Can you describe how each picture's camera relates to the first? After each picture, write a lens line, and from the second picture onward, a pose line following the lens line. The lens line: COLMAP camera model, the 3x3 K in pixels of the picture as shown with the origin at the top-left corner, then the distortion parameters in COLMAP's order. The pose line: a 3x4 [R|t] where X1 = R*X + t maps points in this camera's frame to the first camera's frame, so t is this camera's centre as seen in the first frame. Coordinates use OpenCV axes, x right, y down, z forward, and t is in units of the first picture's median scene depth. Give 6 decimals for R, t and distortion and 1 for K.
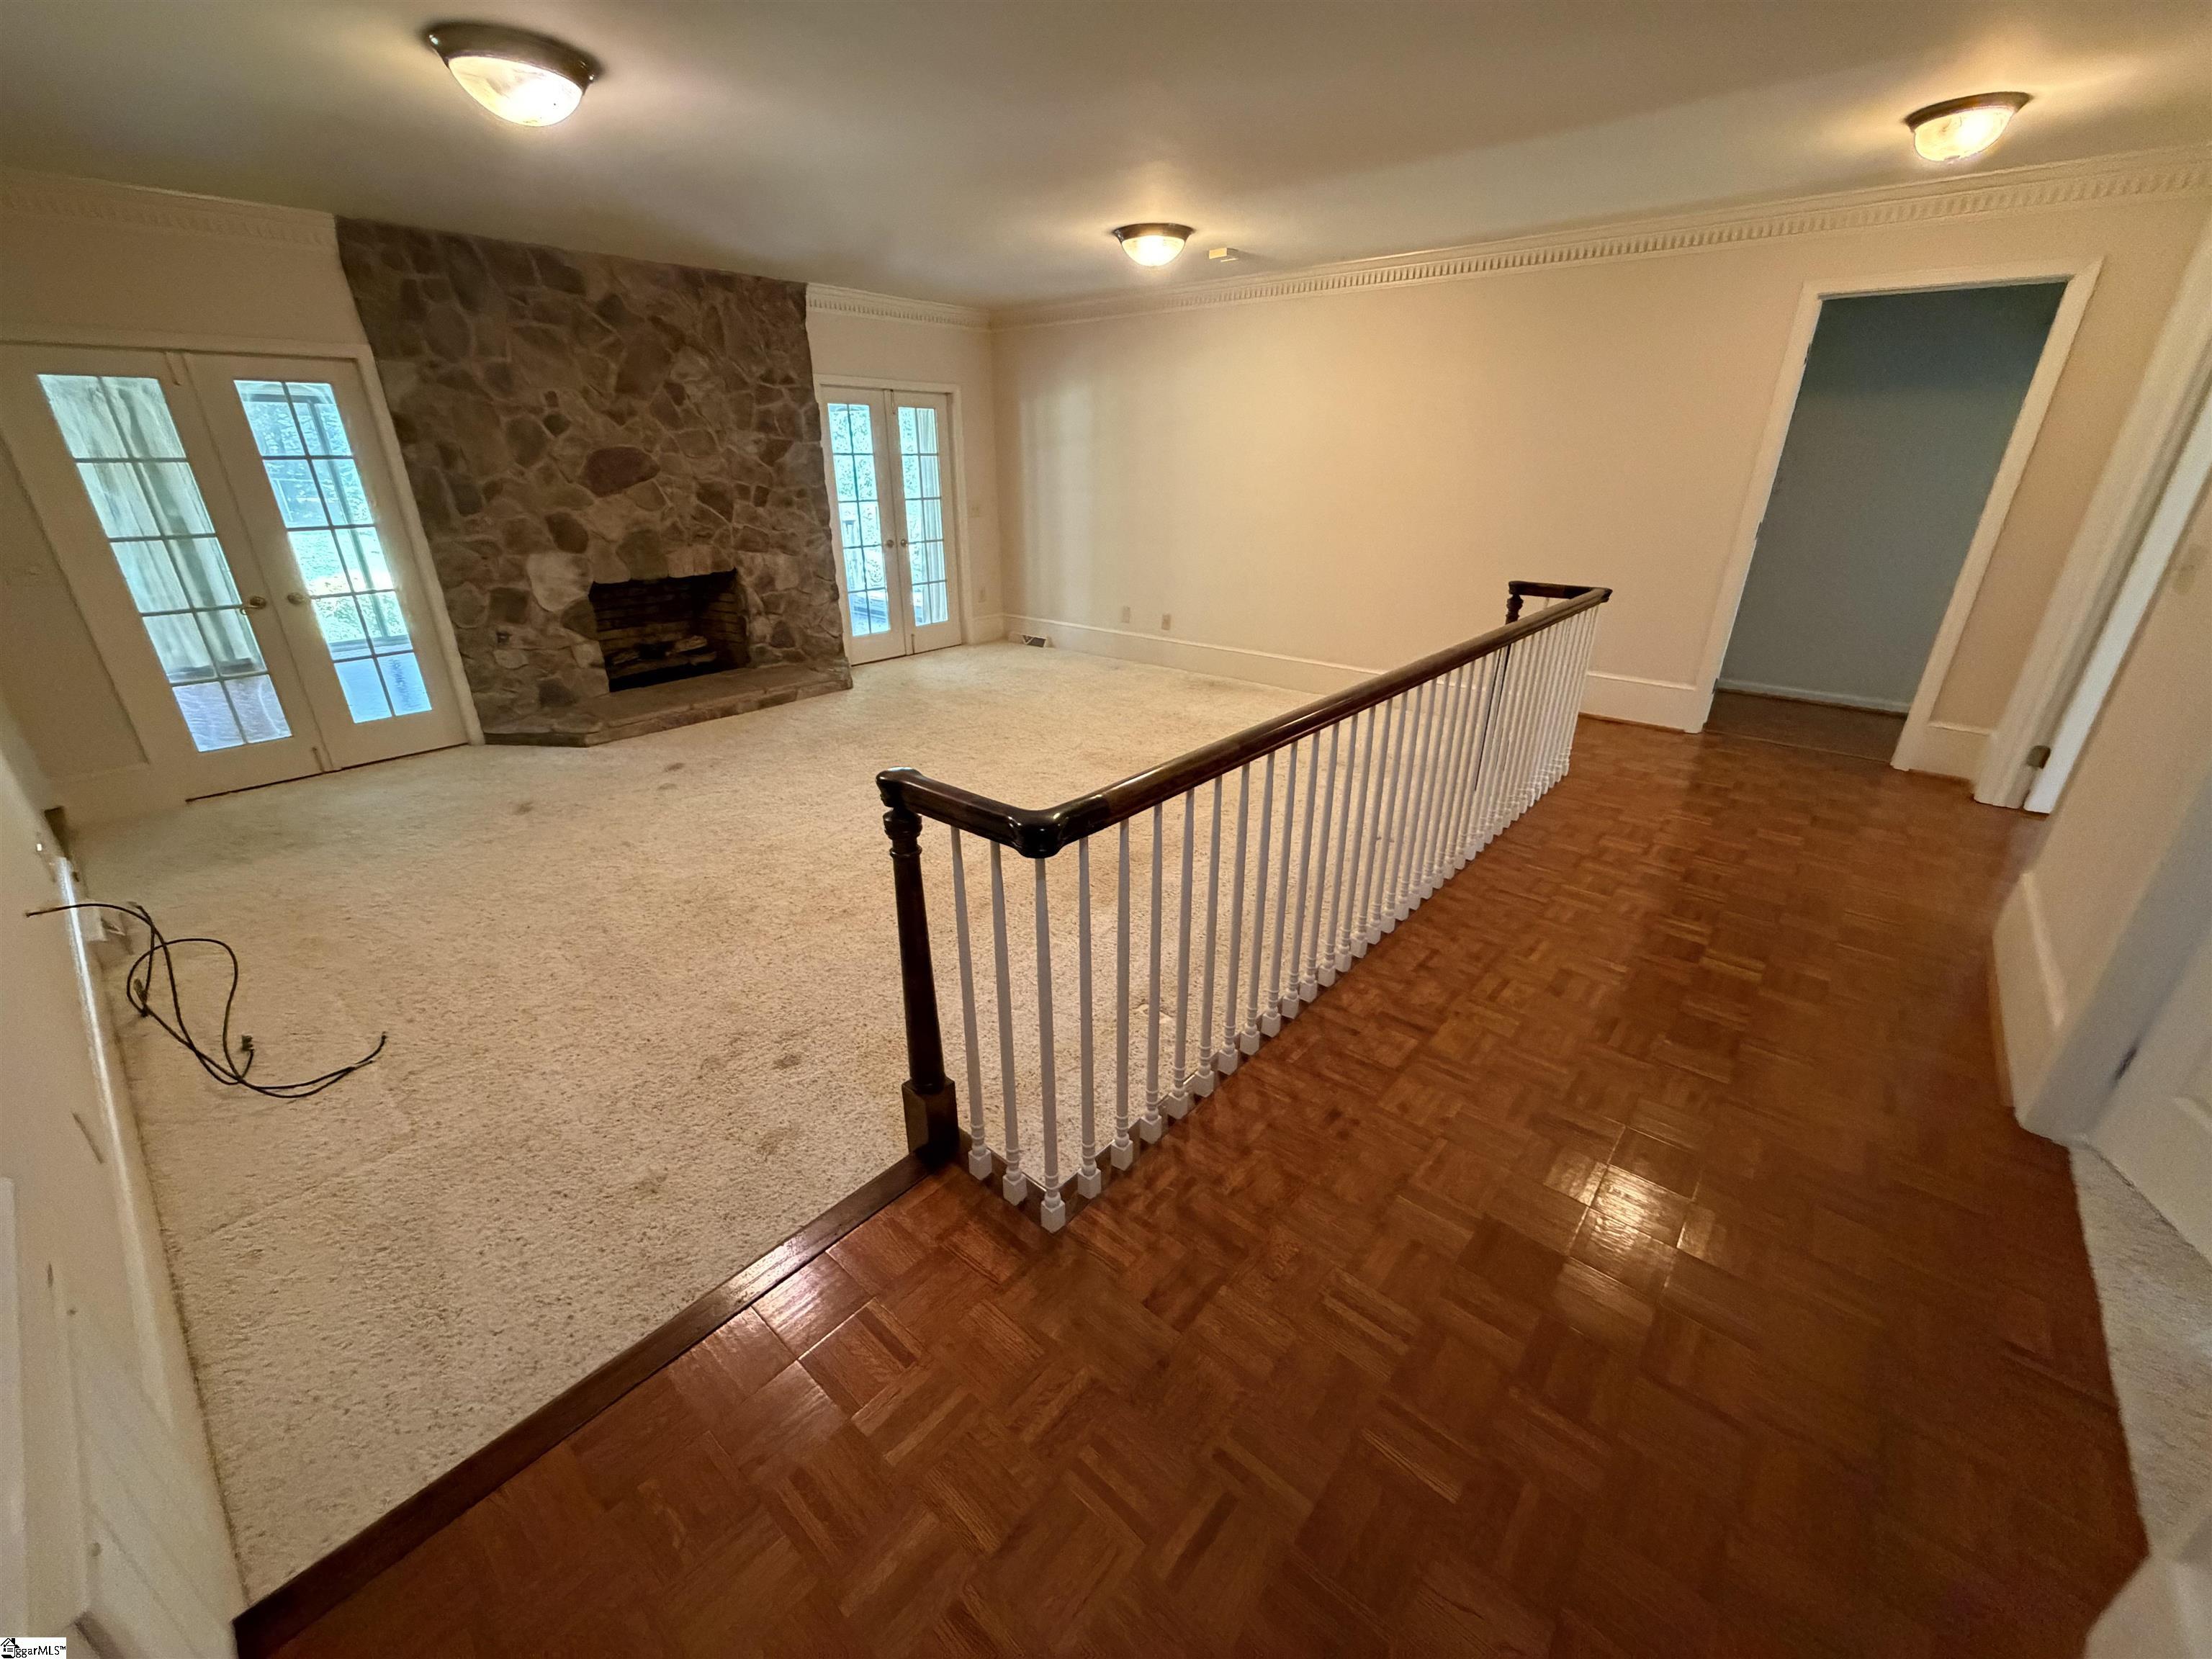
lens RADIAL K [[884.2, 0, 1101.0], [0, 884.2, 832.3], [0, 0, 1]] dist [-0.001754, -0.000609]
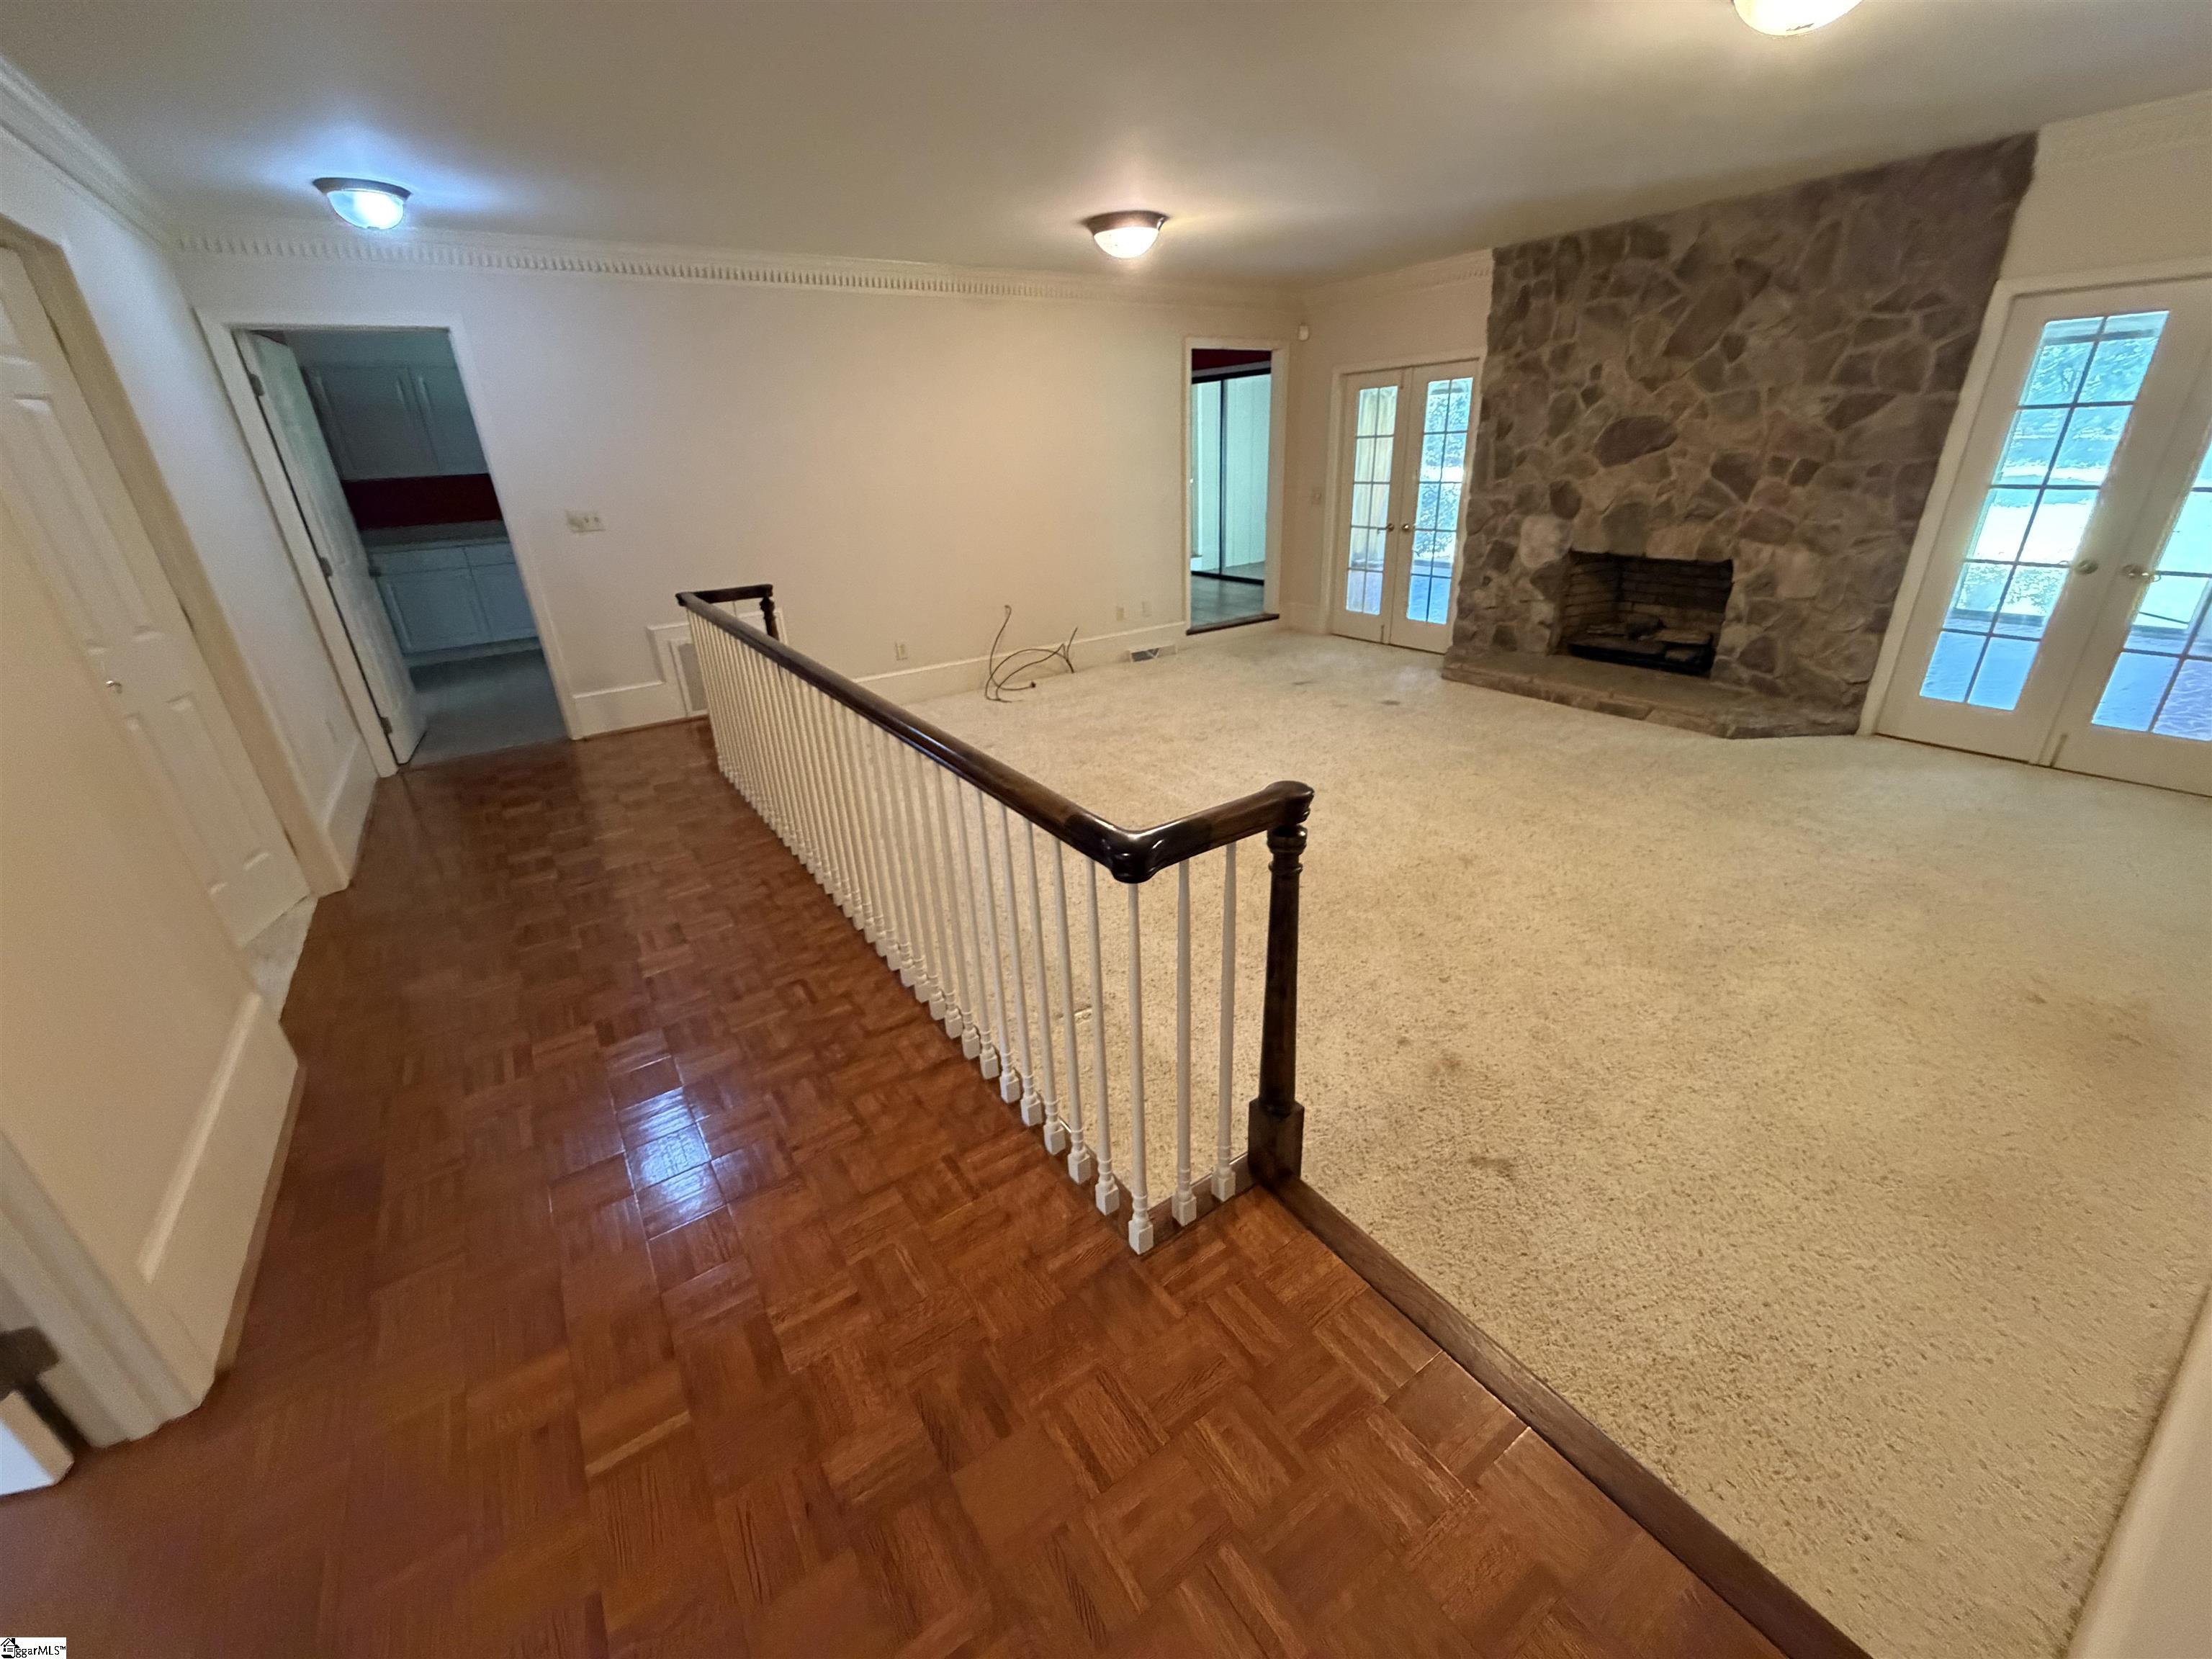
lens RADIAL K [[884.2, 0, 1100.1], [0, 884.2, 830.7], [0, 0, 1]] dist [-0.001754, -0.000609]
pose [[-0.264885, 0.397477, -0.878549, 0.630677], [-0.341910, 0.813183, 0.470990, -0.315277], [0.901628, 0.425143, -0.079499, 0.726896]]
